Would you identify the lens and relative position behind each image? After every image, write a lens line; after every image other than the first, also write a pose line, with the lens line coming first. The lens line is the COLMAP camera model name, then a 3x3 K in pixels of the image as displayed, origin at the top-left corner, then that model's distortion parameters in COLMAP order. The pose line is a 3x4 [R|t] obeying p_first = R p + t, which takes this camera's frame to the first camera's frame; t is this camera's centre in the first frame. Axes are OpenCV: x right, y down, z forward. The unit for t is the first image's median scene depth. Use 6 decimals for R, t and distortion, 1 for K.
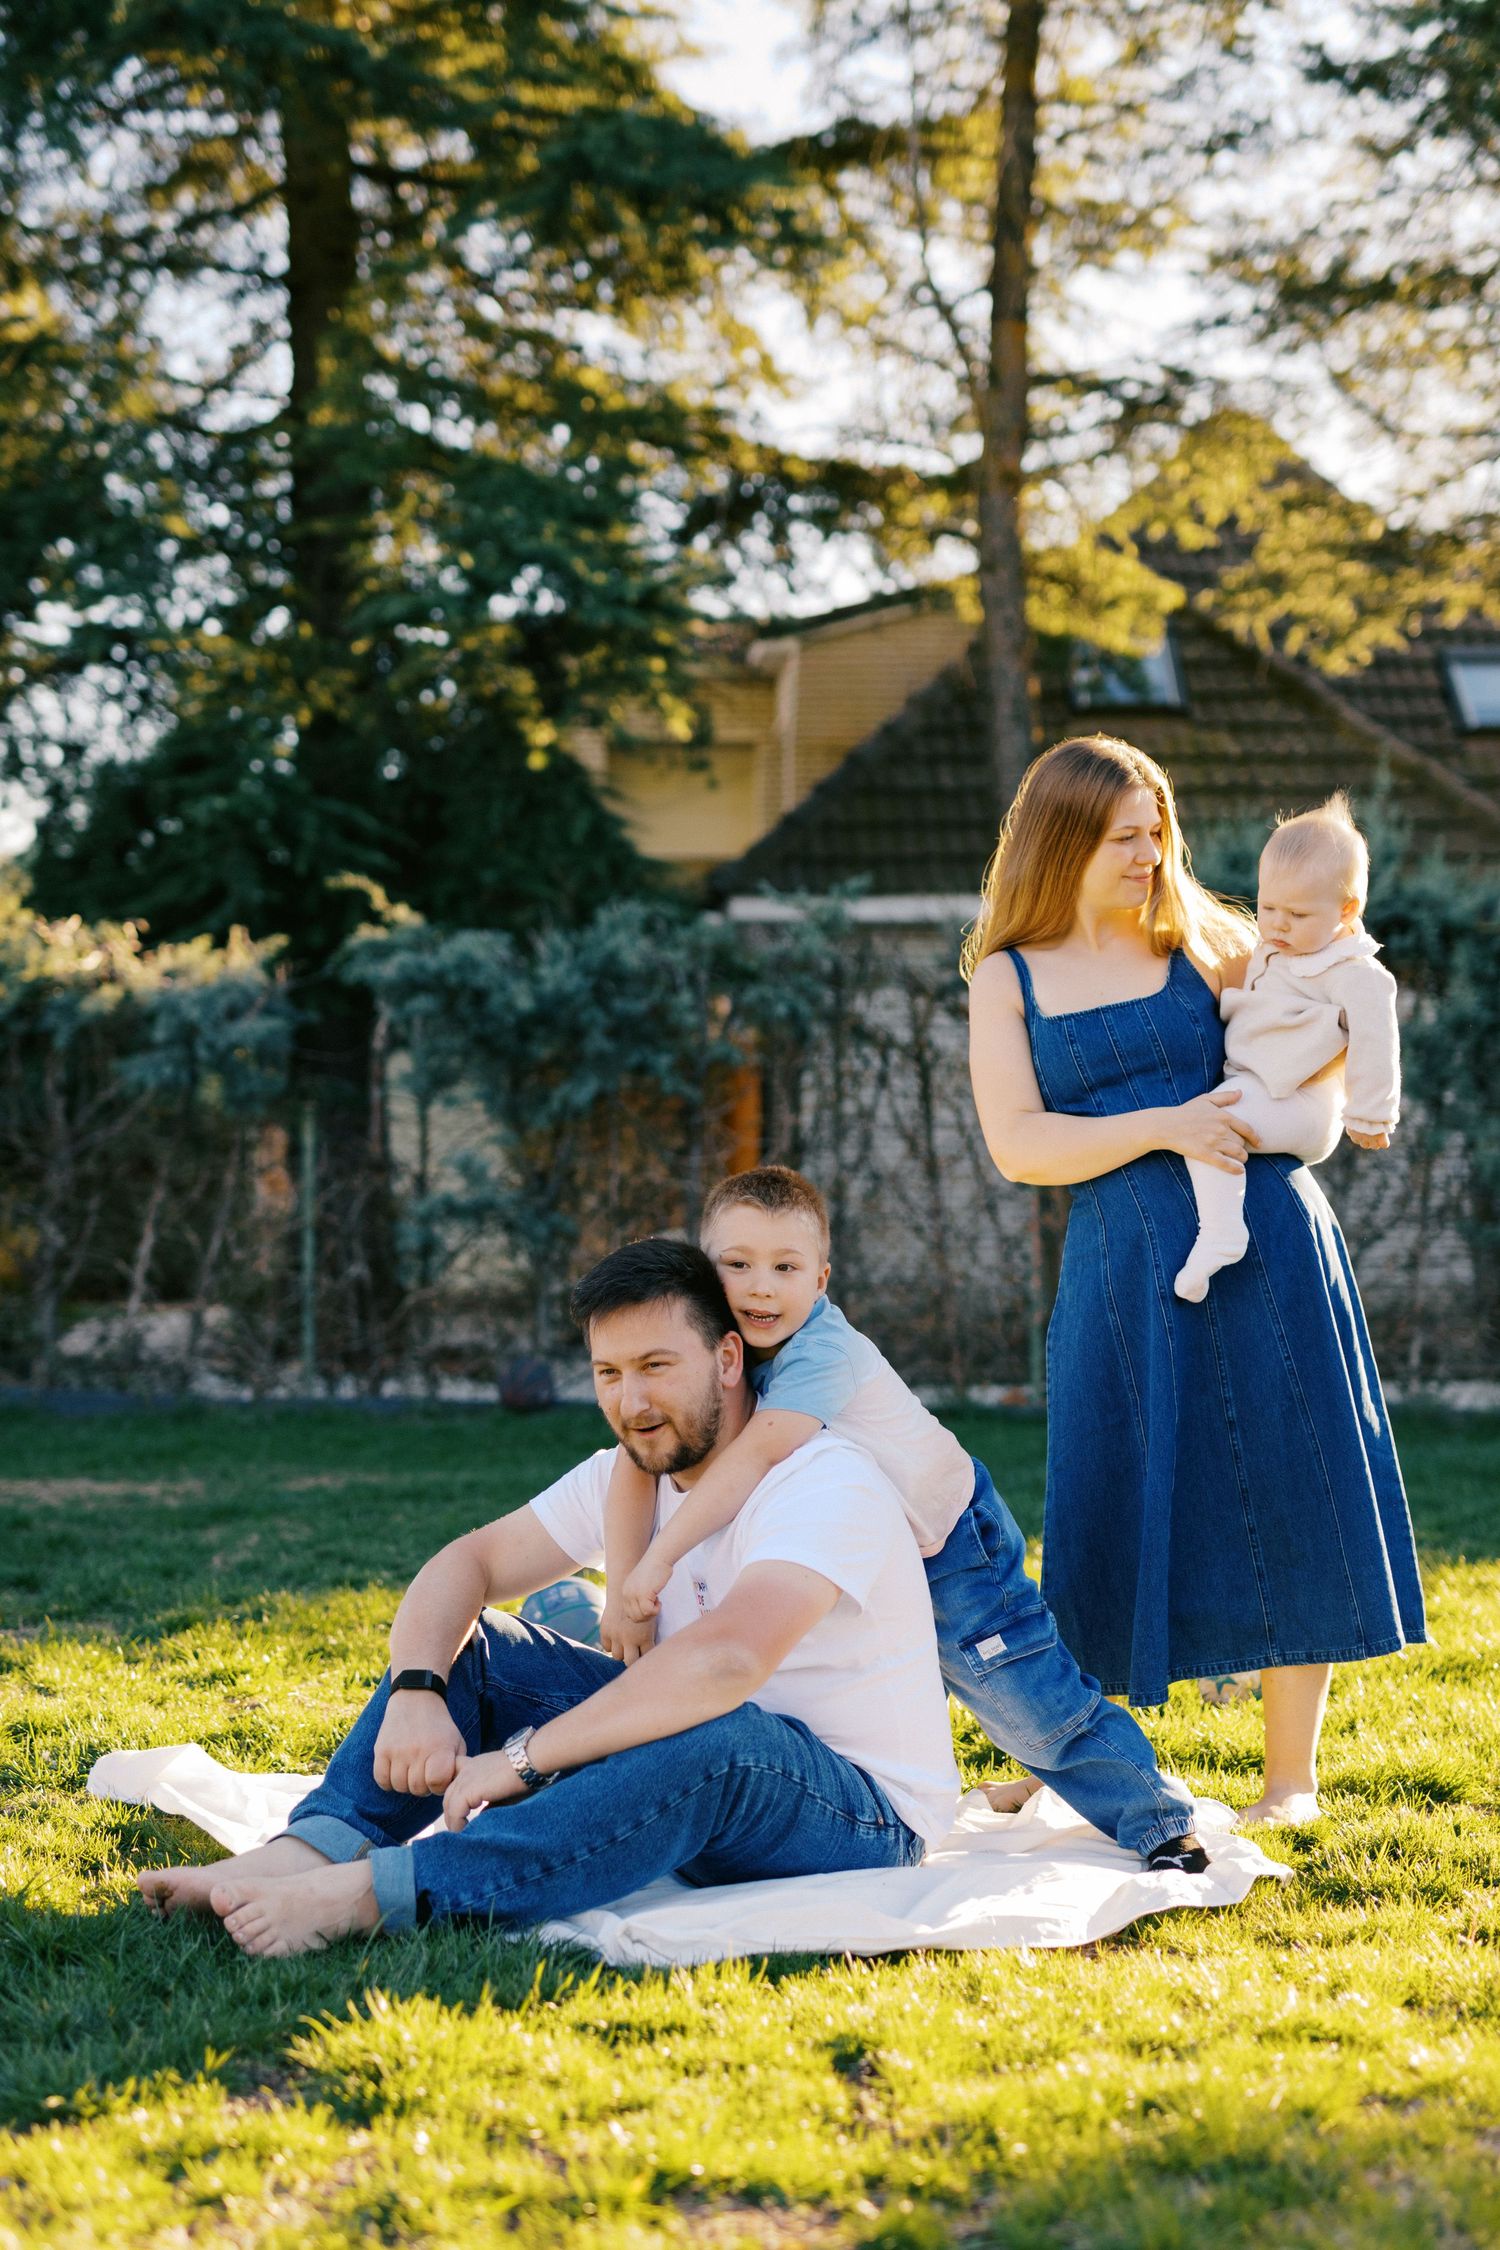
lens RADIAL K [[3116.5, 0, 706.1], [0, 3116.5, 1128.7], [0, 0, 1]] dist [0.017417, 0.007692]
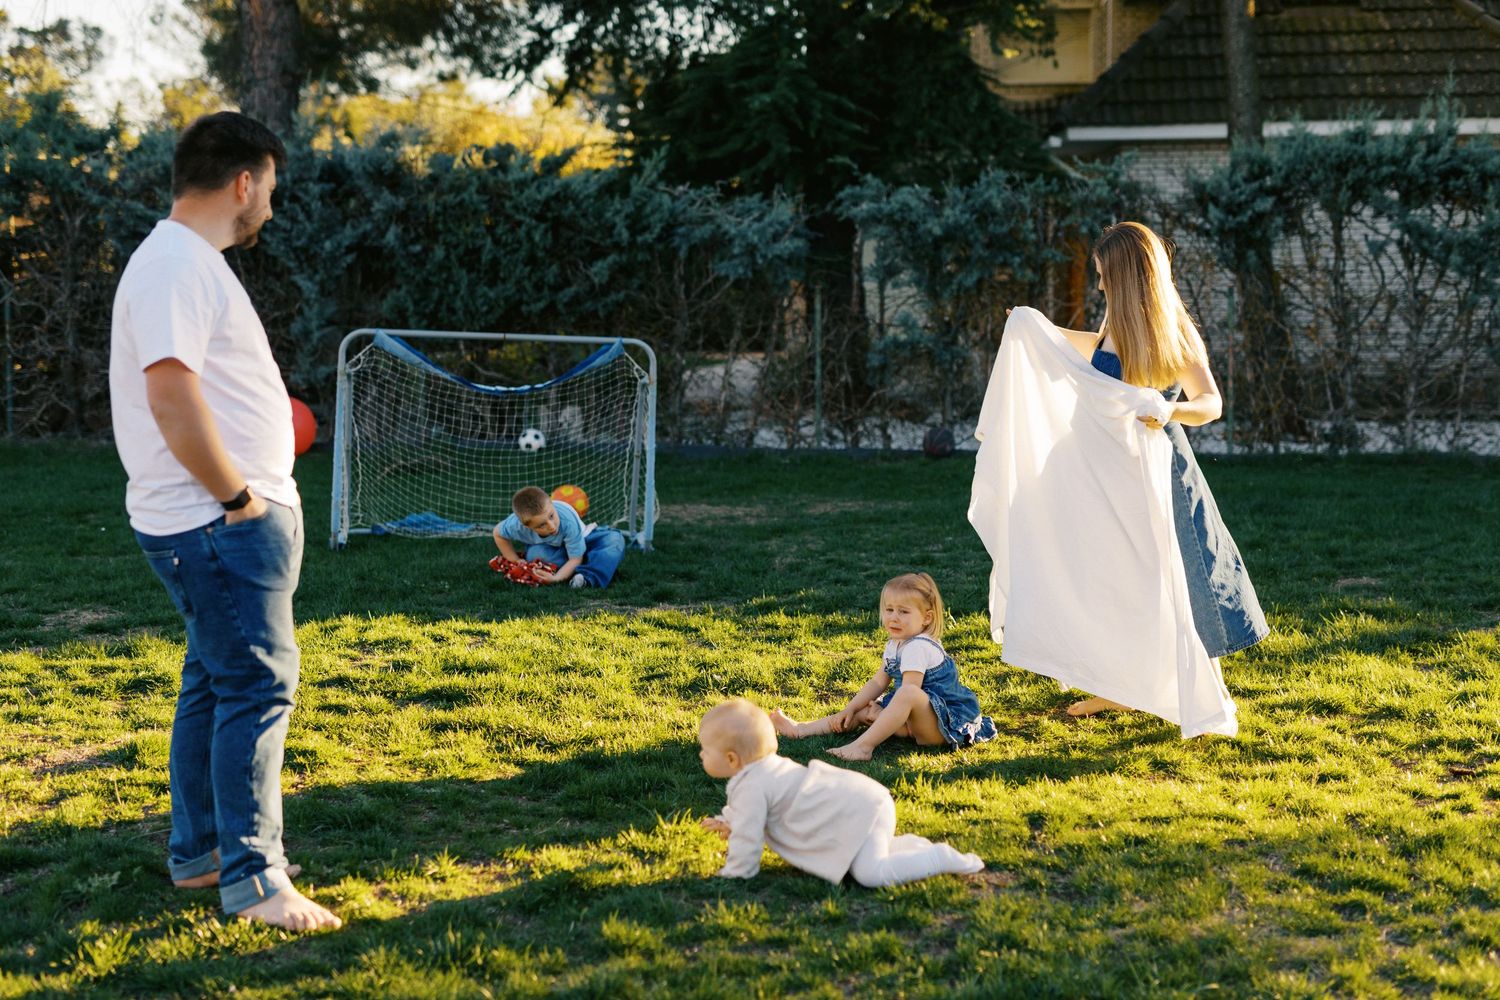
lens RADIAL K [[2077.7, 0, 750.0], [0, 2077.7, 500.0], [0, 0, 1]] dist [0.017417, 0.007692]
pose [[0.987710, 0.009476, -0.156008, 0.022259], [0.014009, 0.988775, 0.148752, -0.064637], [0.155667, -0.149109, 0.976491, -0.196668]]
